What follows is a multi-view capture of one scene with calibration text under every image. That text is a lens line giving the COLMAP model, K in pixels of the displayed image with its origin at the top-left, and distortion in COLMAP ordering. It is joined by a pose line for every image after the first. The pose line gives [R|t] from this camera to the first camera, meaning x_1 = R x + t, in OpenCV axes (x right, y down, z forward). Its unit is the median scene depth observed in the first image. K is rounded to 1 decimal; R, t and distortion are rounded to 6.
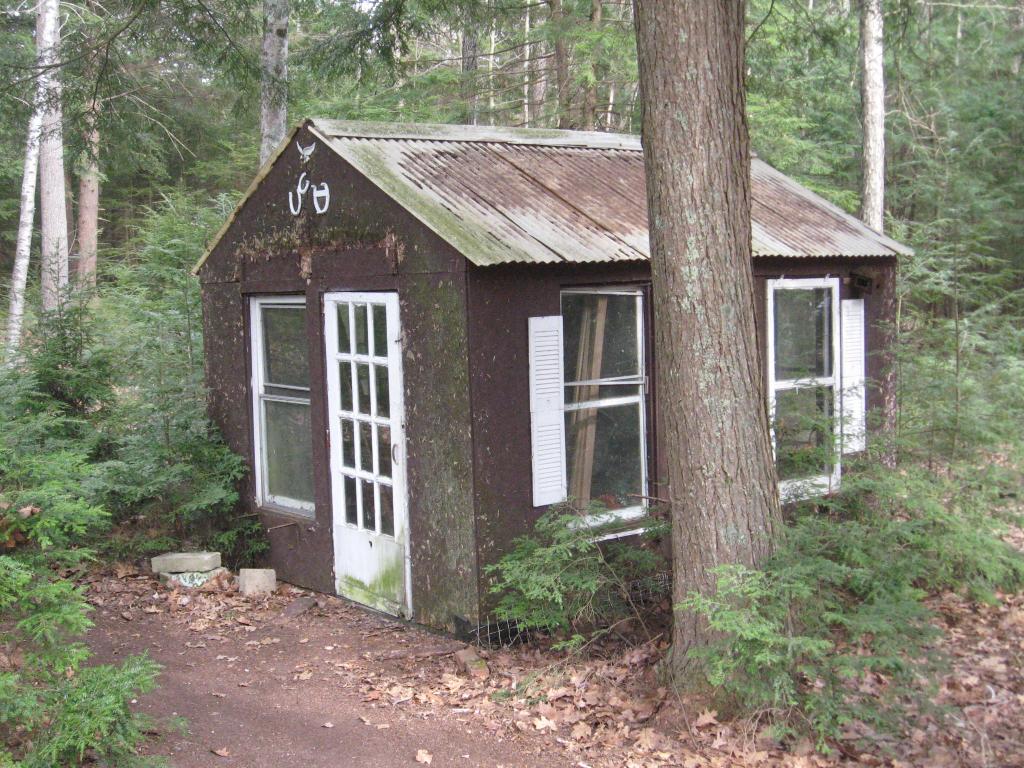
lens RADIAL K [[1400.2, 0, 512.0], [0, 1400.2, 384.0], [0, 0, 1]] dist [-0.079019, -0.027485]
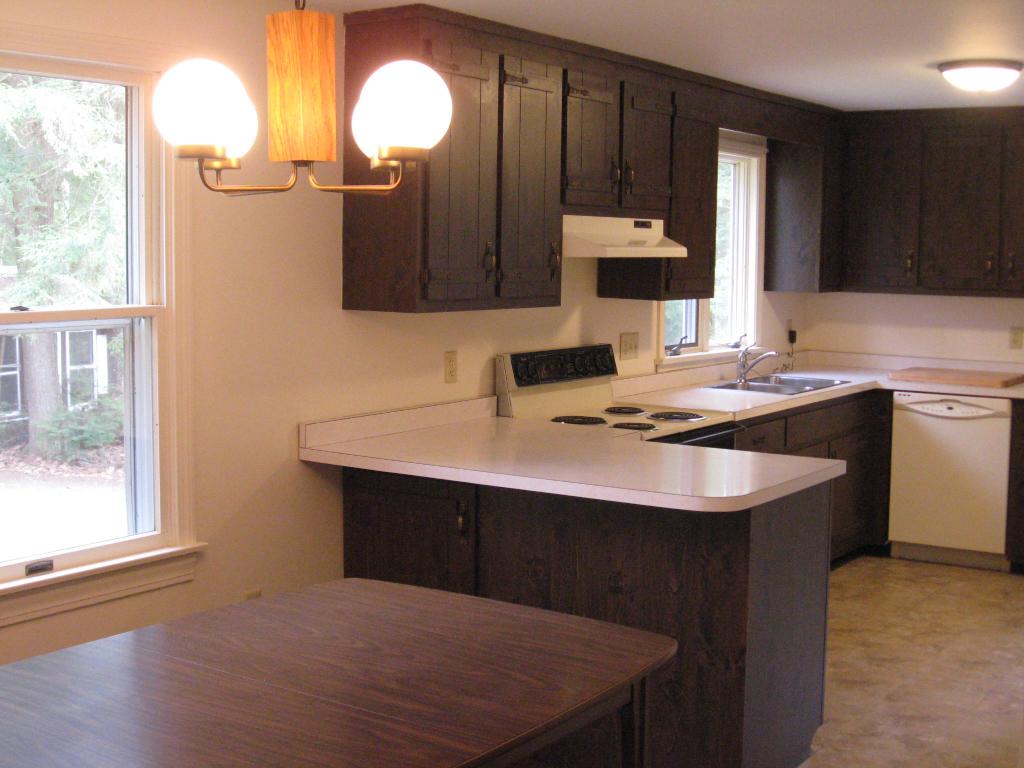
lens RADIAL K [[1400.2, 0, 512.0], [0, 1400.2, 384.0], [0, 0, 1]] dist [-0.079019, -0.027485]
pose [[0.905028, -0.004626, 0.425327, -0.179009], [0.003266, 0.999987, 0.003927, 0.024982], [-0.425340, -0.002165, 0.905031, -1.799047]]
